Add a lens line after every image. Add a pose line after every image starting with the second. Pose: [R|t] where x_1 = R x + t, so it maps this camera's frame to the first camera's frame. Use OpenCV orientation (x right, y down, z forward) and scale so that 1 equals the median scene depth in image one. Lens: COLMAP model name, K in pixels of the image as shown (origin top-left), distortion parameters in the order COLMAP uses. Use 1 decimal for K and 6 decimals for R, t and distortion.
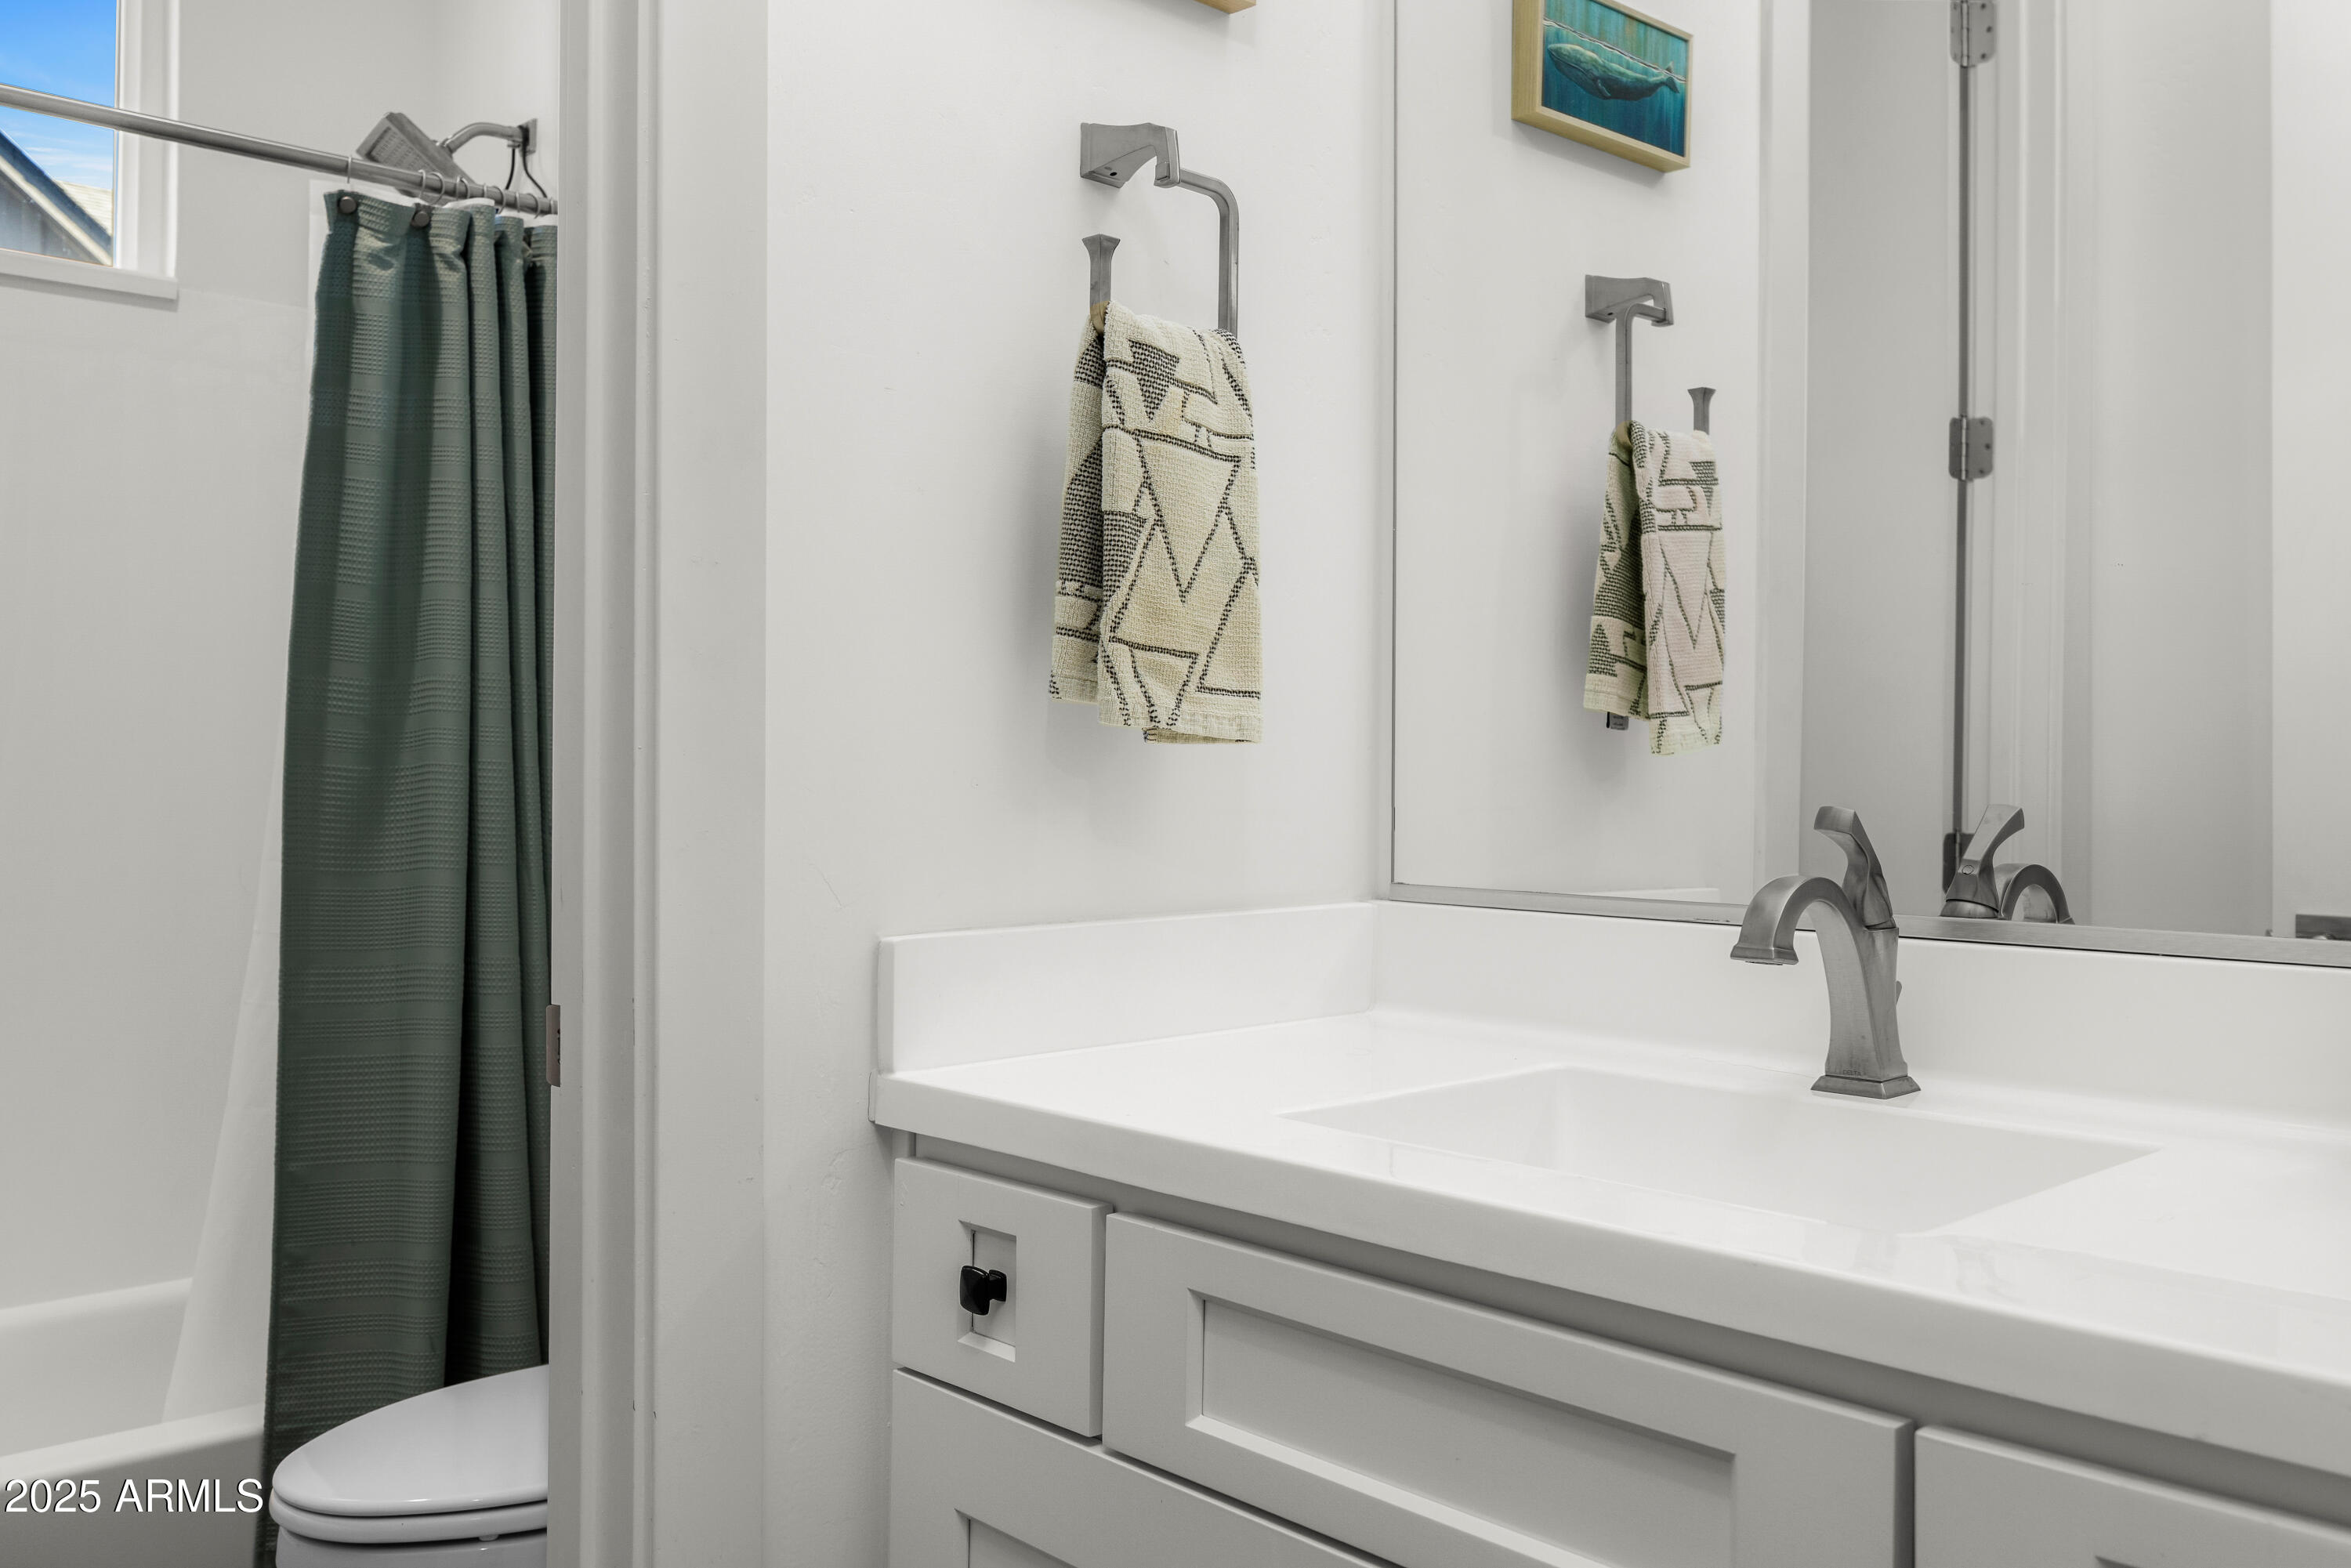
lens RADIAL K [[1805.3, 0, 1188.8], [0, 1805.3, 777.4], [0, 0, 1]] dist [0.007181, 0.007082]
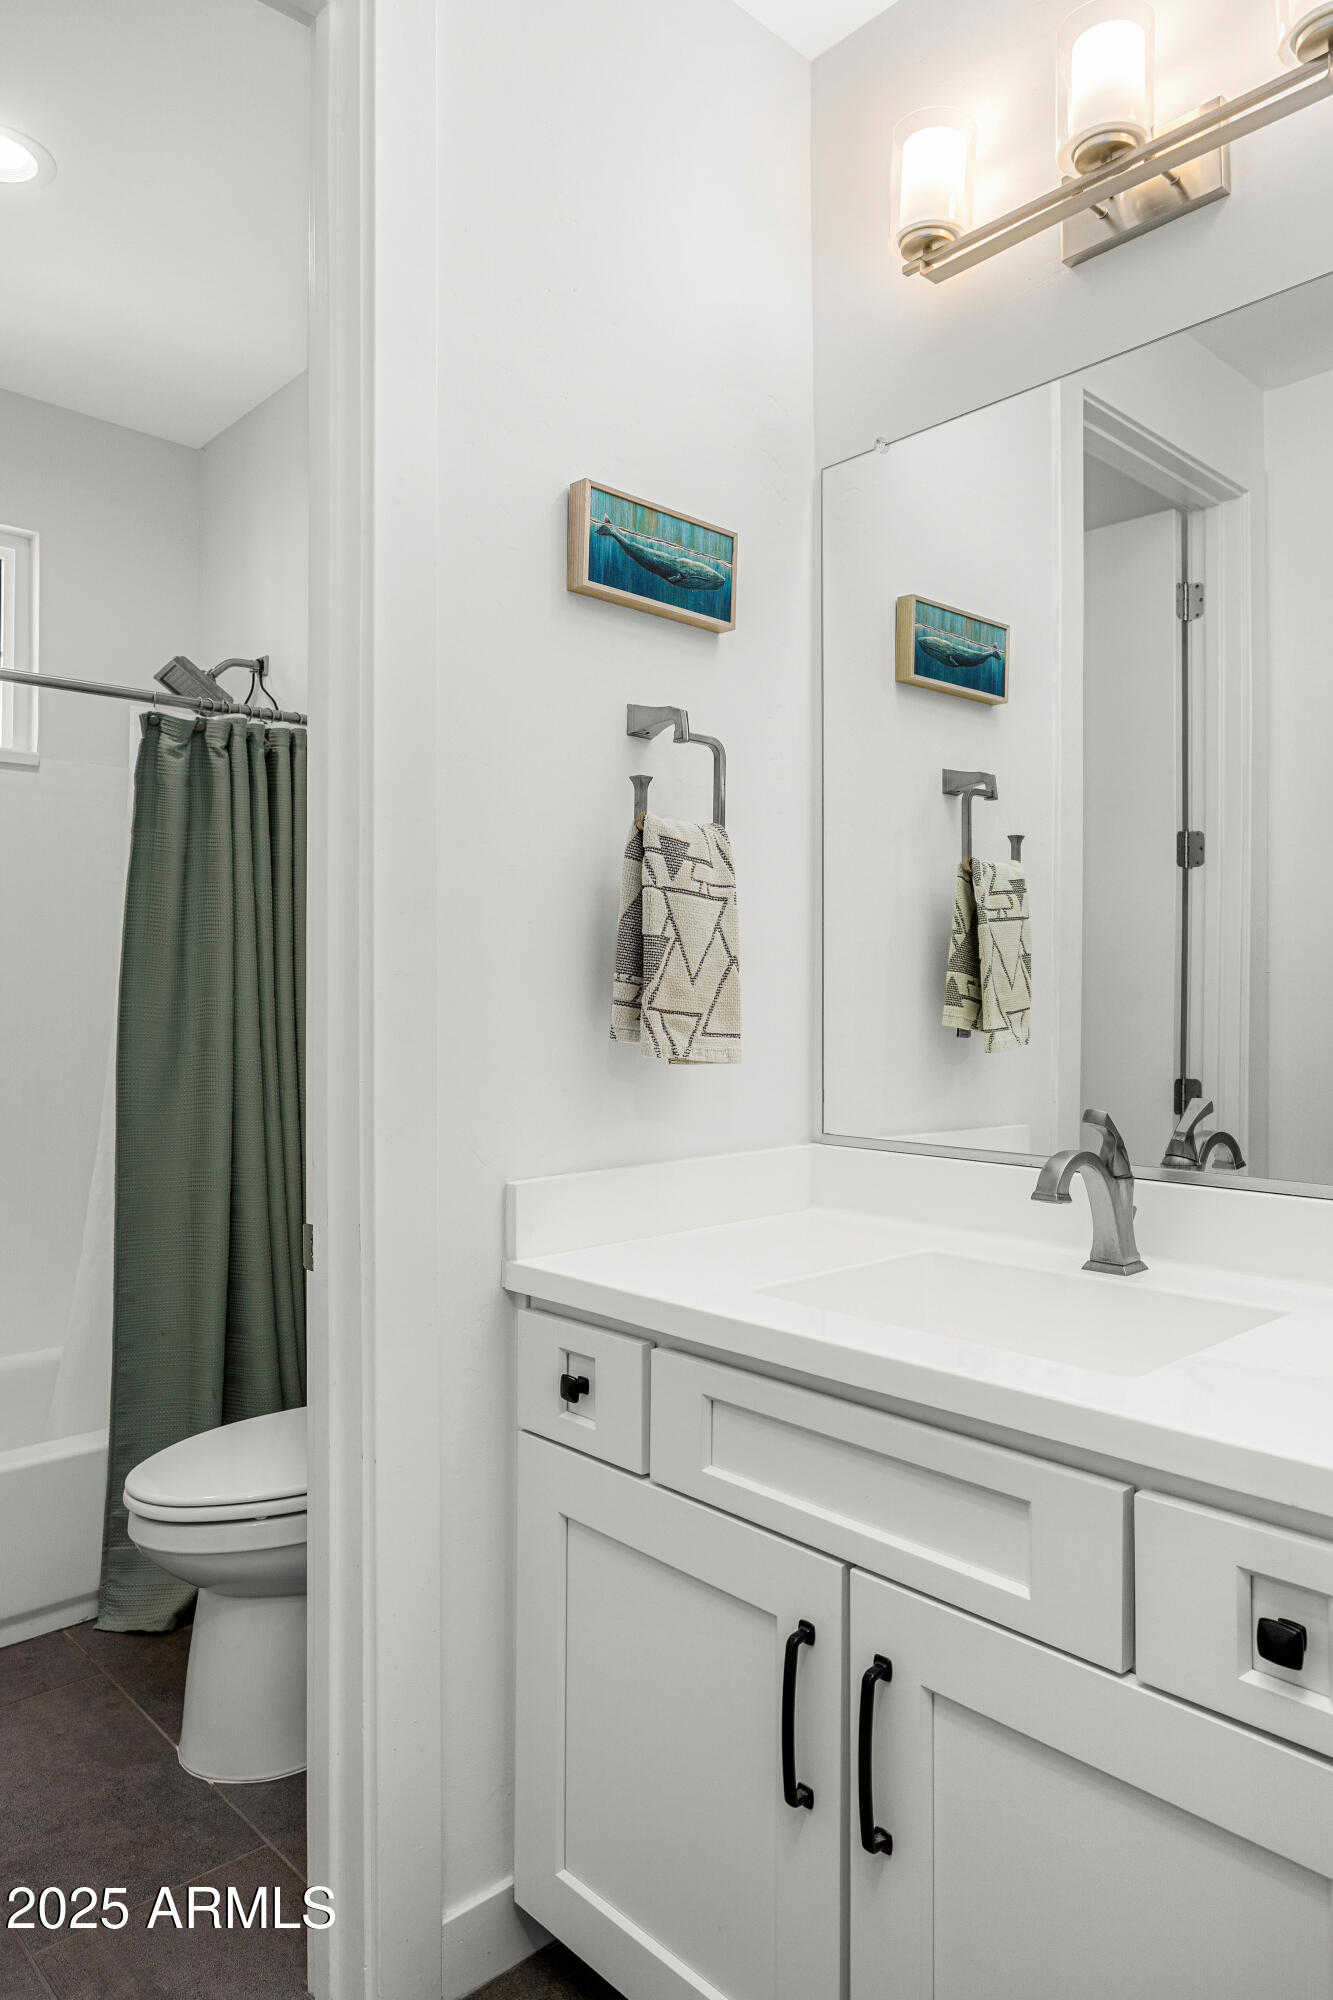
lens RADIAL K [[1316.3, 0, 652.3], [0, 1316.3, 989.1], [0, 0, 1]] dist [0.006640, 0.002574]
pose [[0.999800, -0.017863, -0.009043, -0.027543], [0.018528, 0.996640, 0.079780, -0.178241], [0.007587, -0.079932, 0.996771, -0.165976]]
